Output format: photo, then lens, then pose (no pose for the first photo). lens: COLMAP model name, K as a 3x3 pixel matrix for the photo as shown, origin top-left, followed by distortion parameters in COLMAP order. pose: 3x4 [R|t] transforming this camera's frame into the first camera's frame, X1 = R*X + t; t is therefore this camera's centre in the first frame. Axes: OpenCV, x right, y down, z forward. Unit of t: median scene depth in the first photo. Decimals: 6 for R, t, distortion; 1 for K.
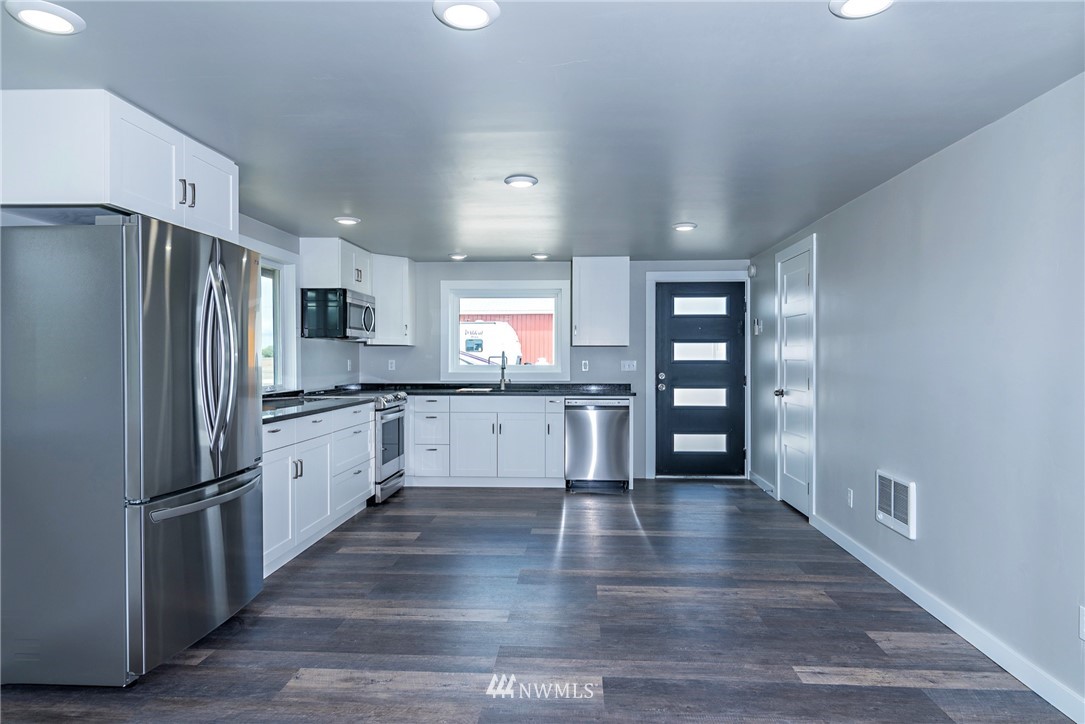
lens RADIAL K [[650.7, 0, 543.4], [0, 650.7, 359.6], [0, 0, 1]] dist [-0.000332, 0.002360]
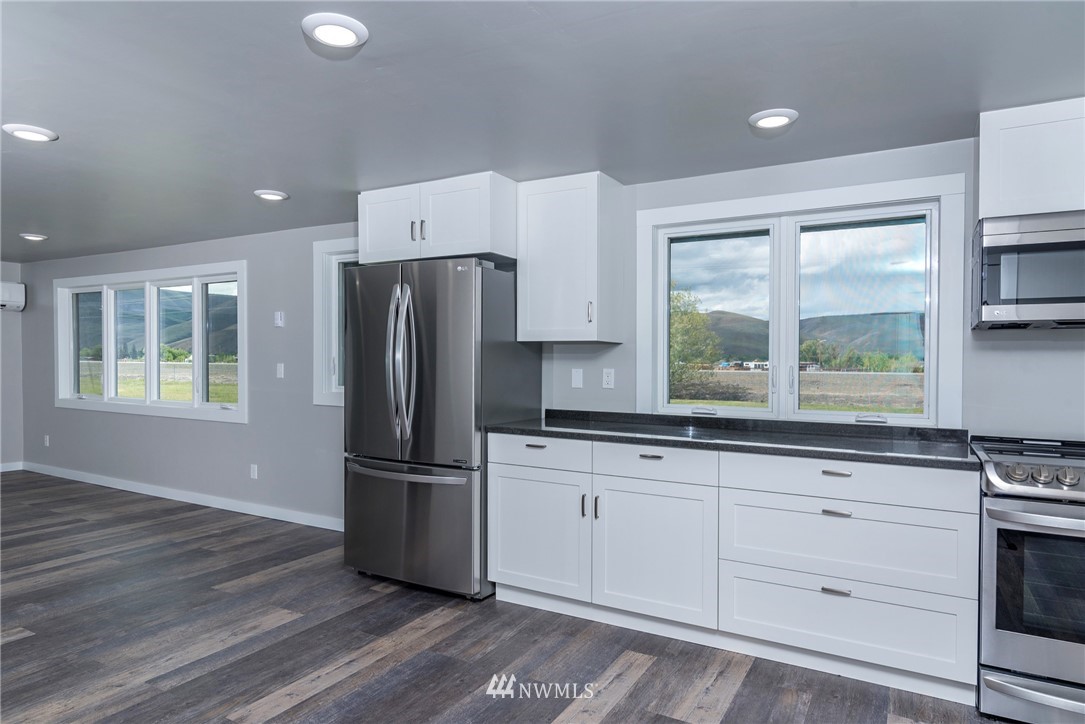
lens RADIAL K [[650.7, 0, 541.4], [0, 650.7, 380.0], [0, 0, 1]] dist [-0.000332, 0.002360]
pose [[-0.438023, 0.024068, -0.898641, 0.250127], [-0.012125, 0.999392, 0.032676, -0.006164], [0.898882, 0.025209, -0.437465, 0.922711]]
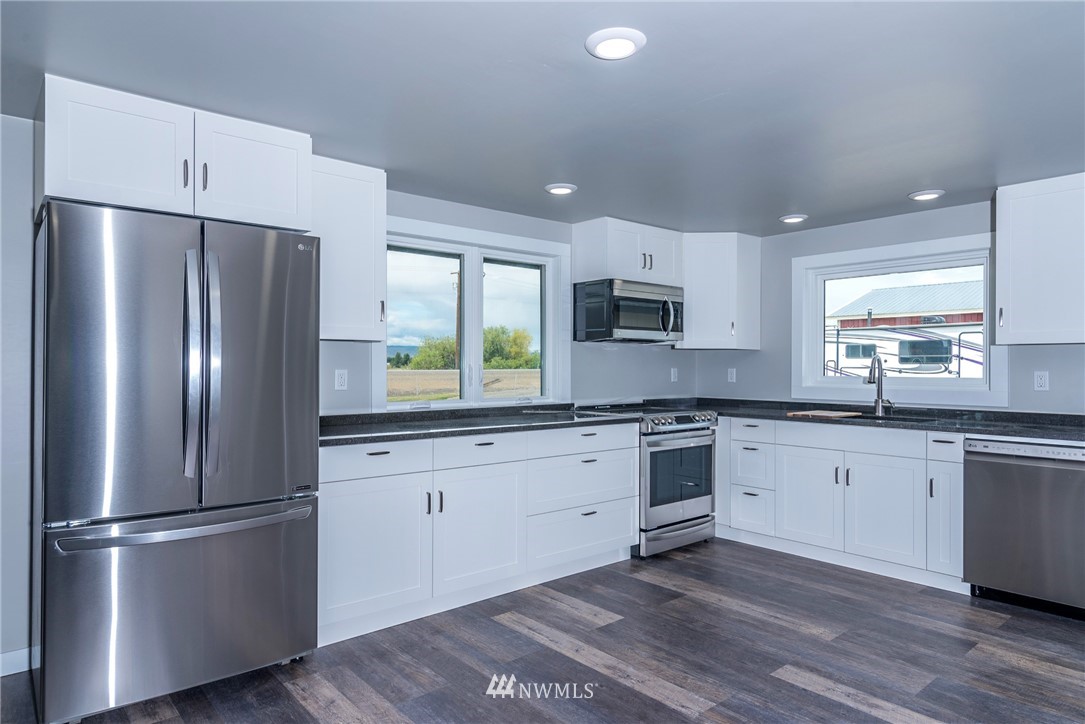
lens RADIAL K [[650.7, 0, 540.2], [0, 650.7, 360.6], [0, 0, 1]] dist [-0.000332, 0.002360]
pose [[0.692356, -0.002673, -0.721551, 0.212040], [-0.005723, 0.999941, -0.009196, -0.000527], [0.721533, 0.010496, 0.692300, 0.384299]]
